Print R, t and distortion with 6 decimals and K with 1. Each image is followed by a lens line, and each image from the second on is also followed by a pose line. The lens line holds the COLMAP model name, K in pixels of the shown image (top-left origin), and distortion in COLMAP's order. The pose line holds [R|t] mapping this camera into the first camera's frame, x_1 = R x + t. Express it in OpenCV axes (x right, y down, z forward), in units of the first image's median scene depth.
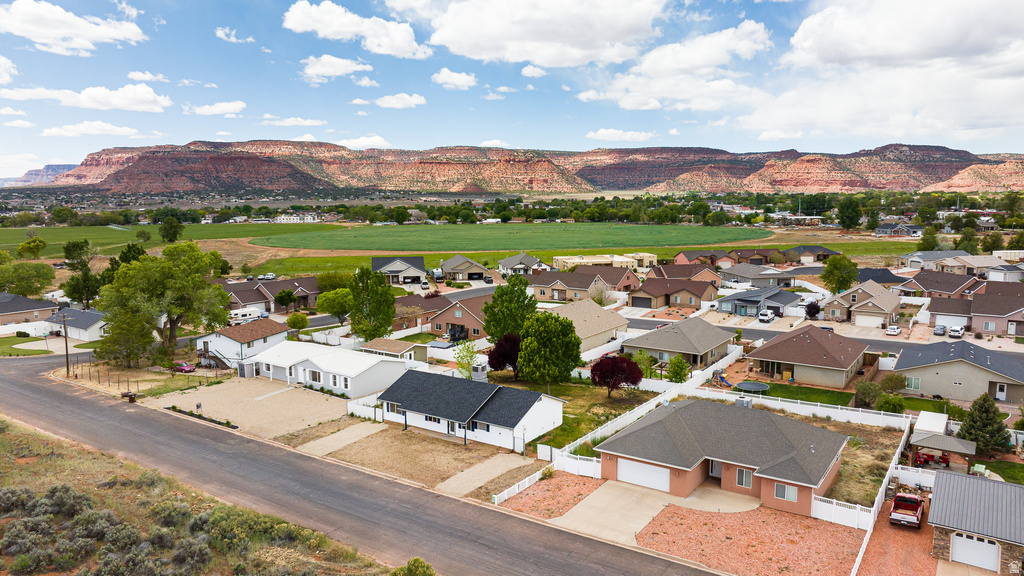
lens RADIAL K [[713.6, 0, 512.0], [0, 713.6, 288.0], [0, 0, 1]] dist [-0.017331, 0.000225]
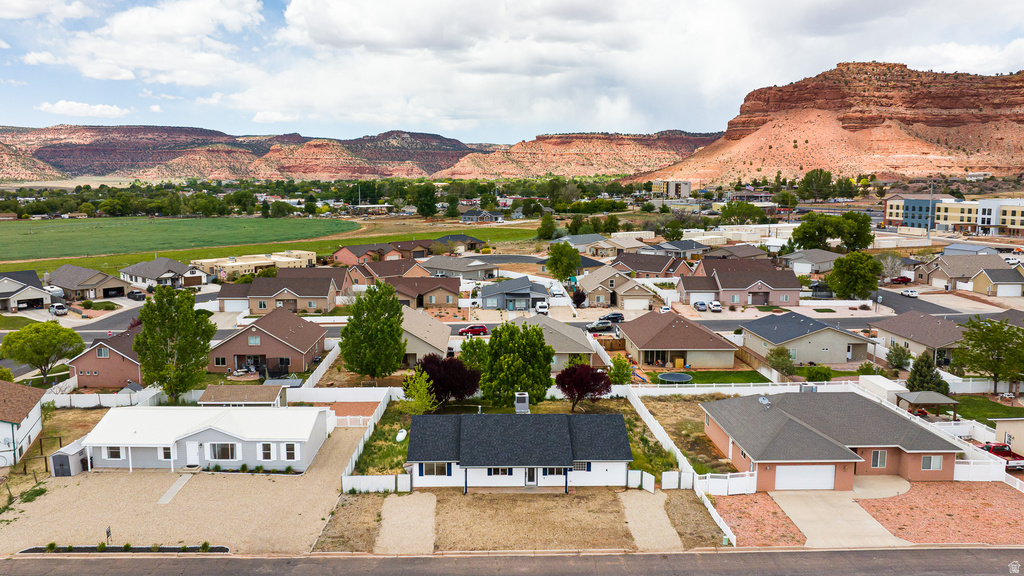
lens RADIAL K [[800.6, 0, 485.5], [0, 800.6, 285.8], [0, 0, 1]] dist [-0.027029, 0.013980]
pose [[0.822005, -0.072369, 0.564863, -0.474082], [0.072990, 0.997100, 0.021529, -0.029869], [-0.564783, 0.023533, 0.824904, 0.225748]]
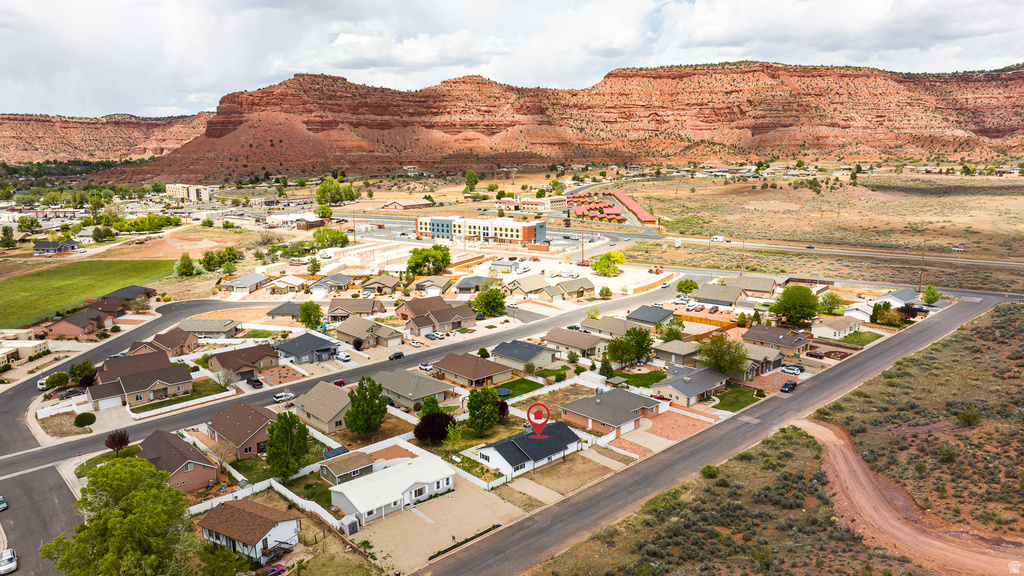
lens RADIAL K [[713.6, 0, 512.0], [0, 713.6, 288.0], [0, 0, 1]] dist [-0.017331, 0.000225]
pose [[0.222875, -0.181484, 0.957805, -1.383612], [0.134173, 0.978878, 0.154256, -0.410159], [-0.965569, 0.094131, 0.242518, 0.469270]]
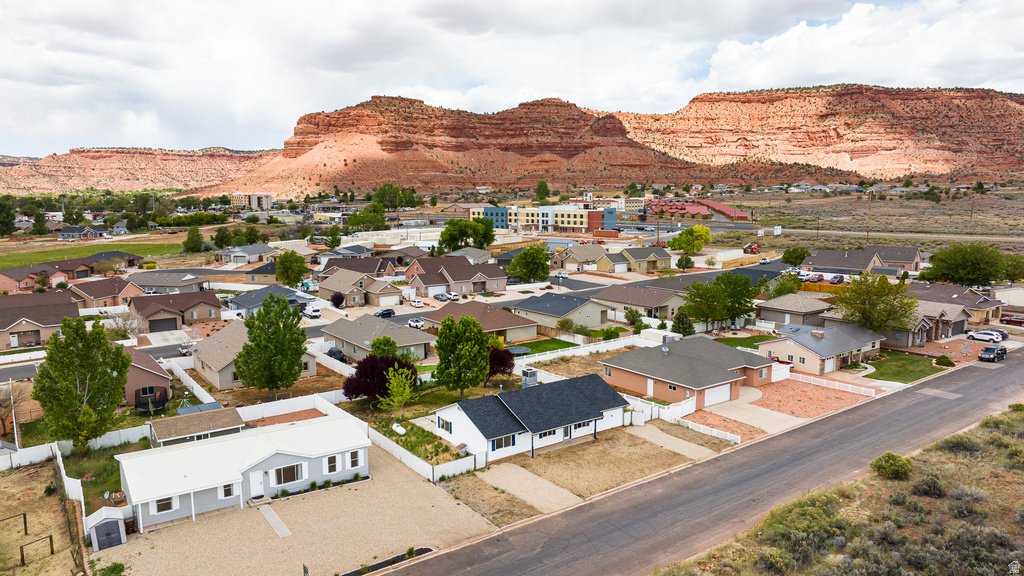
lens RADIAL K [[713.6, 0, 512.0], [0, 713.6, 288.0], [0, 0, 1]] dist [-0.017331, 0.000225]
pose [[0.333015, -0.123271, 0.934829, -0.770433], [0.126486, 0.988297, 0.085263, -0.071041], [-0.934400, 0.089849, 0.344710, 0.554939]]
